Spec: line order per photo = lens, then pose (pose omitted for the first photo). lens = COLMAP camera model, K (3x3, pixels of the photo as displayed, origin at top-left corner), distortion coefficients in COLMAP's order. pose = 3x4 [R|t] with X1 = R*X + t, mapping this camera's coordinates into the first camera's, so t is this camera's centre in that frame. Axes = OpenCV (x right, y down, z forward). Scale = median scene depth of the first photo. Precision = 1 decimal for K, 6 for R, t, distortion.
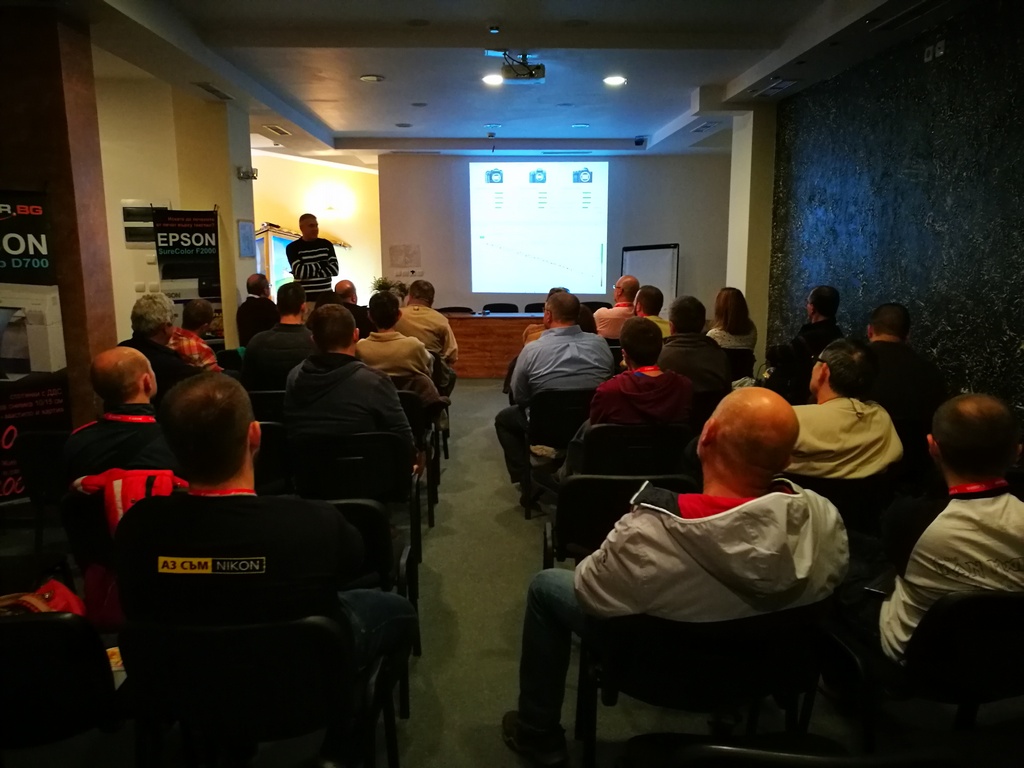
lens RADIAL K [[802.2, 0, 508.1], [0, 802.2, 384.9], [0, 0, 1]] dist [0.009376, 0.005160]
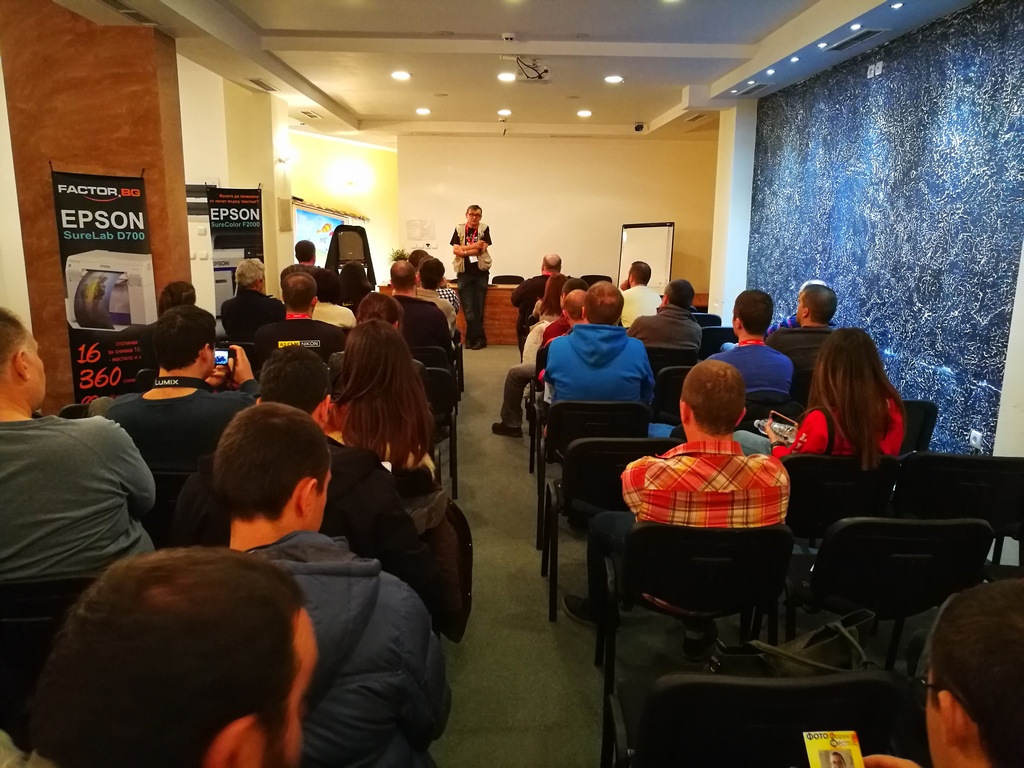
lens RADIAL K [[802.2, 0, 515.9], [0, 802.2, 384.5], [0, 0, 1]] dist [0.009376, 0.005160]
pose [[0.999881, 0.014894, 0.003903, -0.003271], [-0.015016, 0.999327, 0.033467, 0.016229], [-0.003402, -0.033522, 0.999432, -0.149170]]
